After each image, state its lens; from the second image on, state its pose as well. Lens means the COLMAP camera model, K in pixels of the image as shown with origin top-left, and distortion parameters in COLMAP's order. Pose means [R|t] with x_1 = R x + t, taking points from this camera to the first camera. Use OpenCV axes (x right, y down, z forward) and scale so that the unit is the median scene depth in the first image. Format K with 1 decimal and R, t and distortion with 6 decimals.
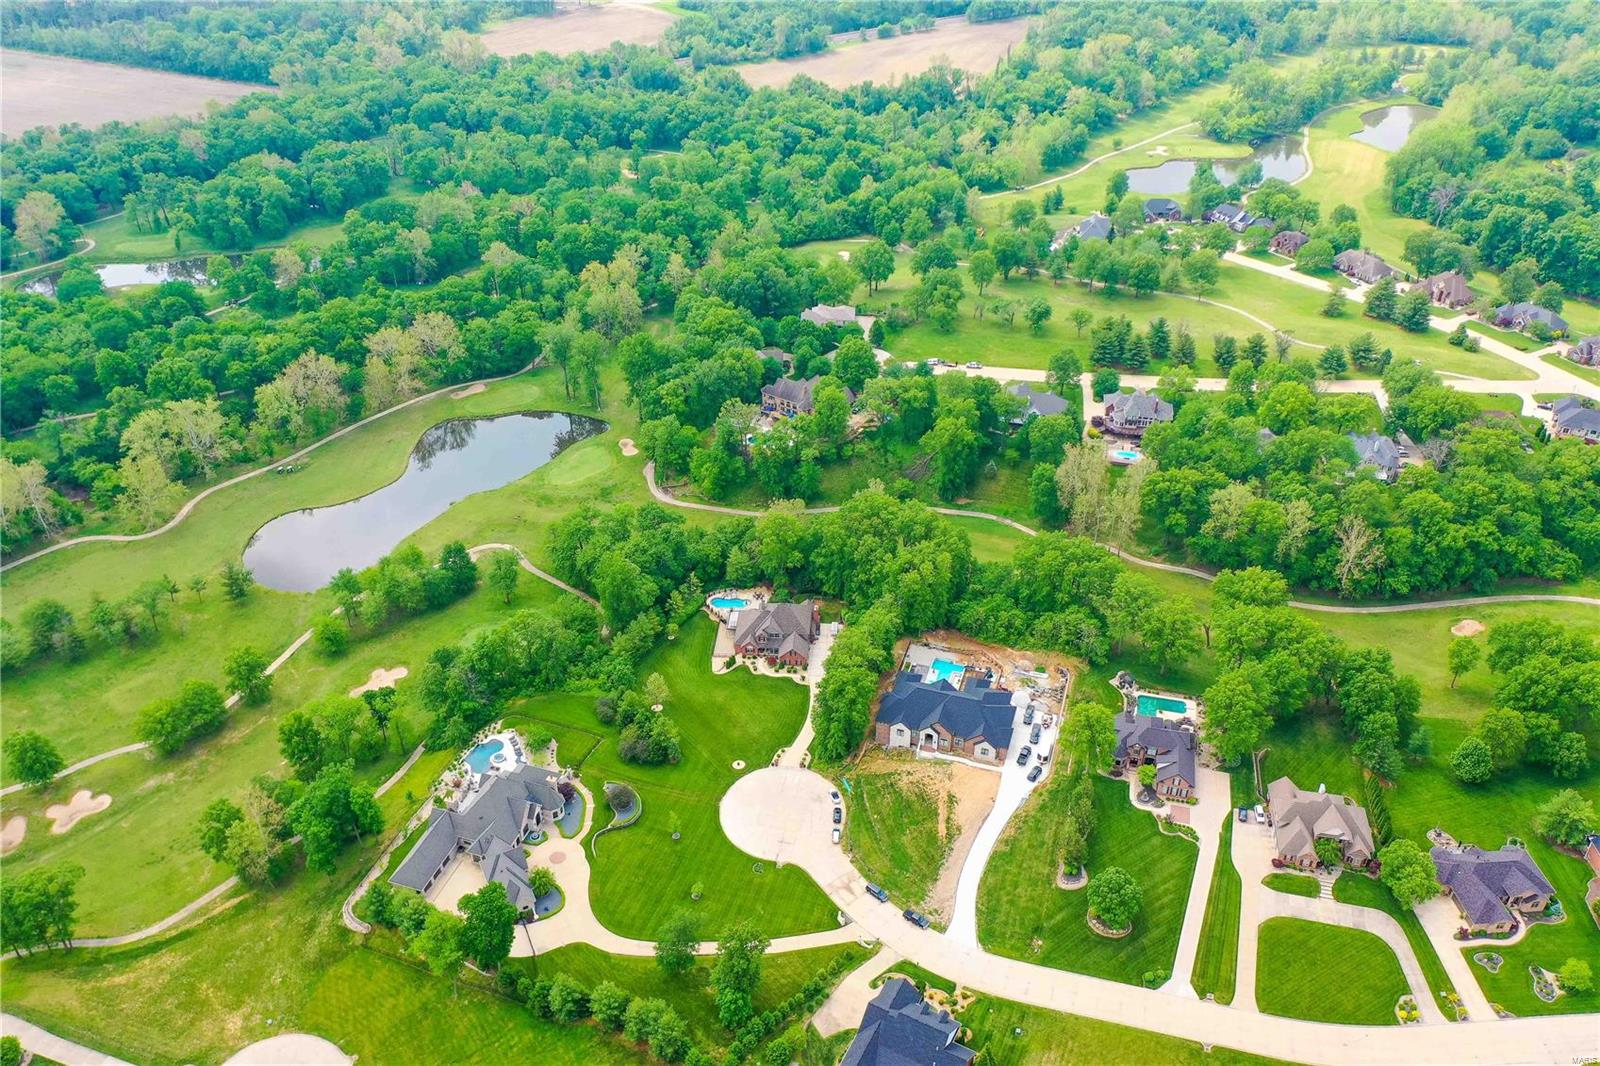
lens RADIAL K [[1274.2, 0, 802.2], [0, 1274.2, 533.1], [0, 0, 1]] dist [0.014282, 0.000692]
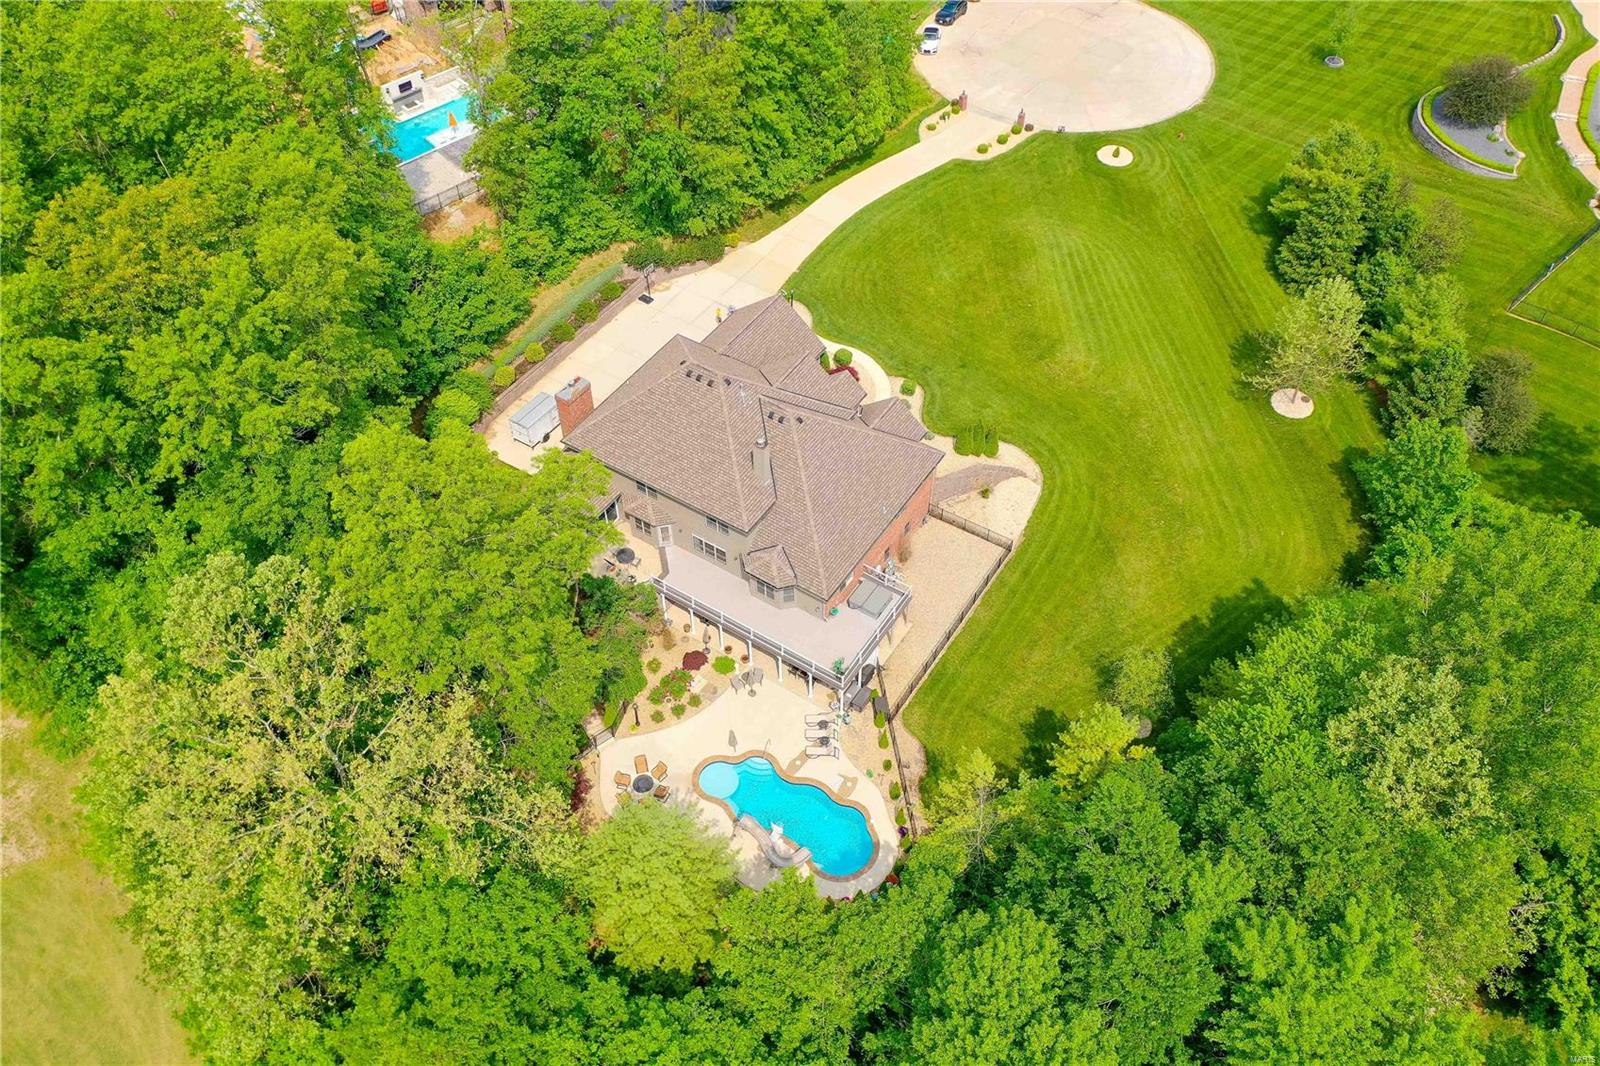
lens RADIAL K [[1274.2, 0, 805.3], [0, 1274.2, 530.4], [0, 0, 1]] dist [0.014282, 0.000692]
pose [[-0.875883, -0.361406, 0.319712, -0.115130], [0.272393, 0.176570, 0.945846, -0.152922], [-0.398286, 0.915538, -0.056210, 1.040601]]
